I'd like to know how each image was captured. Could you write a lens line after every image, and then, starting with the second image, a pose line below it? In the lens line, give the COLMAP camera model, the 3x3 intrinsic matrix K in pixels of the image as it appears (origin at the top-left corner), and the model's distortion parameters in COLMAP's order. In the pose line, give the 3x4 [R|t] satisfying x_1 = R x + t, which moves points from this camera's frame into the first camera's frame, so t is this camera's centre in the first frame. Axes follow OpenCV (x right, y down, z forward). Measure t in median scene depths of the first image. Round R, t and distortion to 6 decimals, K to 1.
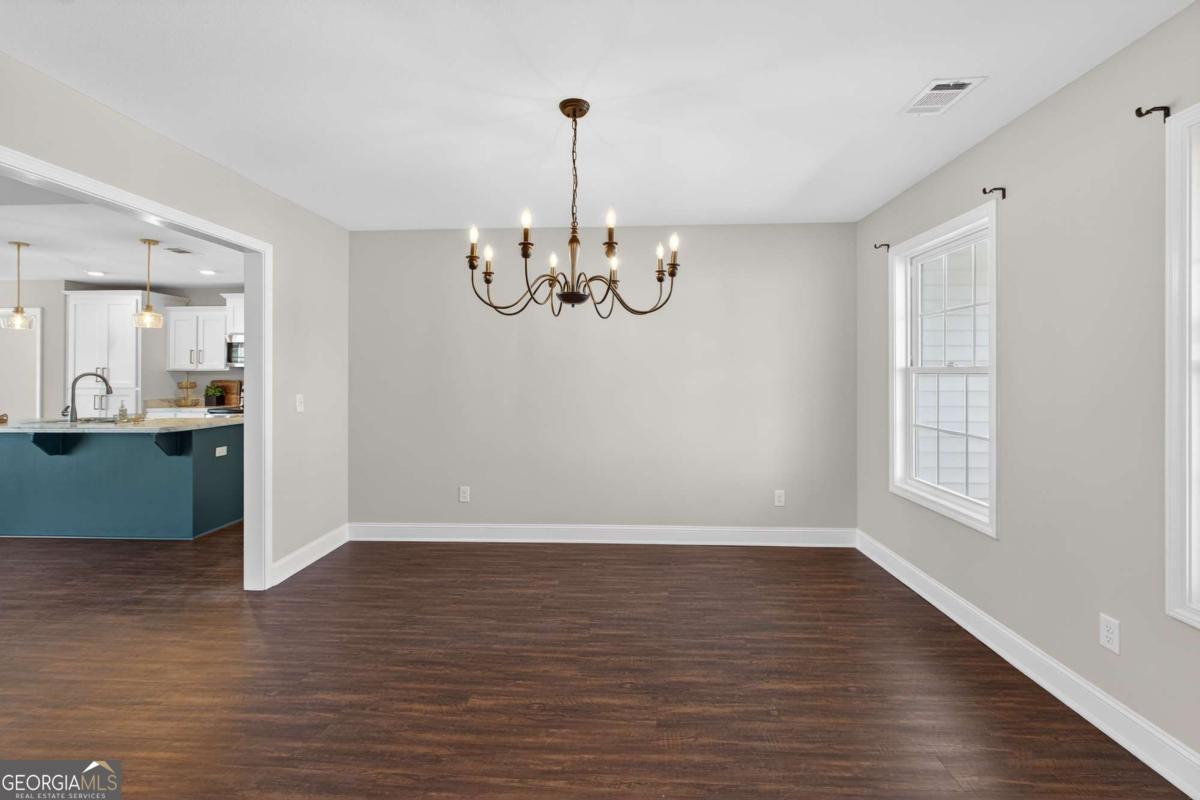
lens RADIAL K [[524.8, 0, 596.6], [0, 524.8, 374.1], [0, 0, 1]] dist [-0.003846, 0.003251]
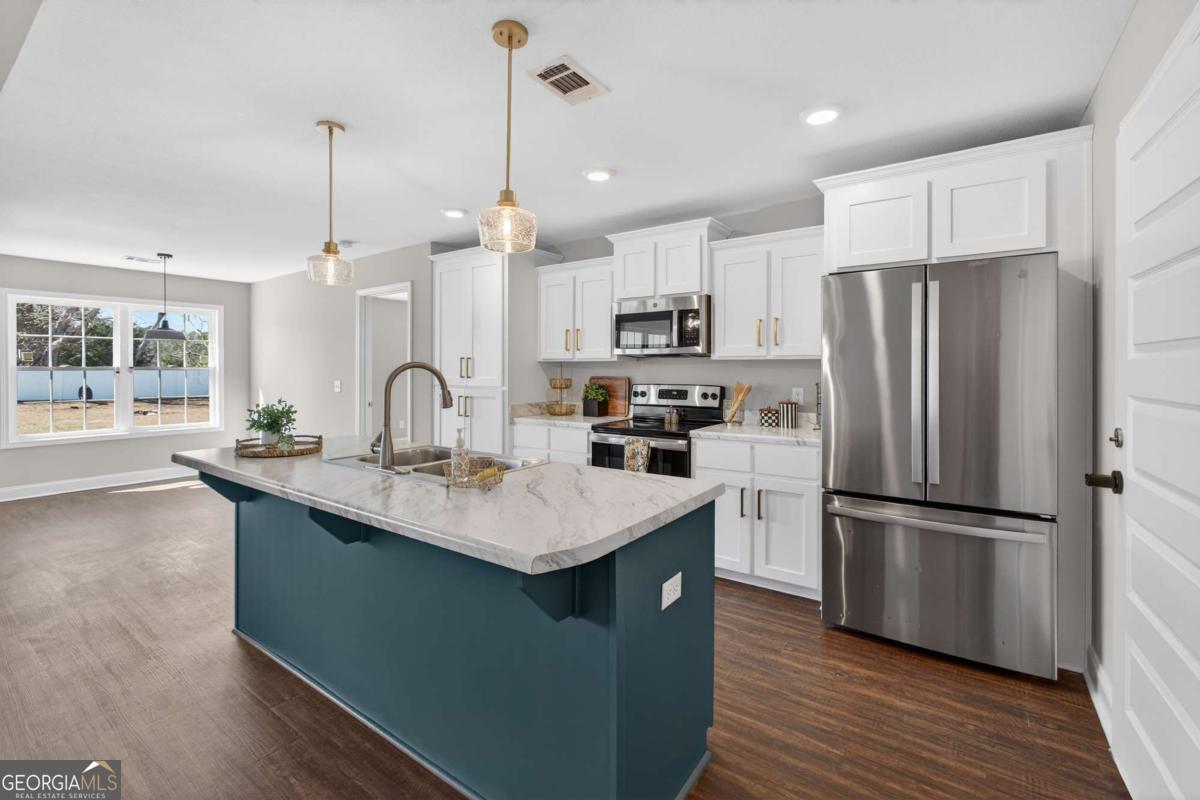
lens RADIAL K [[524.8, 0, 596.6], [0, 524.8, 374.1], [0, 0, 1]] dist [-0.003846, 0.003251]
pose [[0.844249, 0.005793, -0.535921, -0.573433], [-0.000574, 0.999951, 0.009904, 0.003867], [0.535952, -0.008053, 0.844210, 0.685392]]
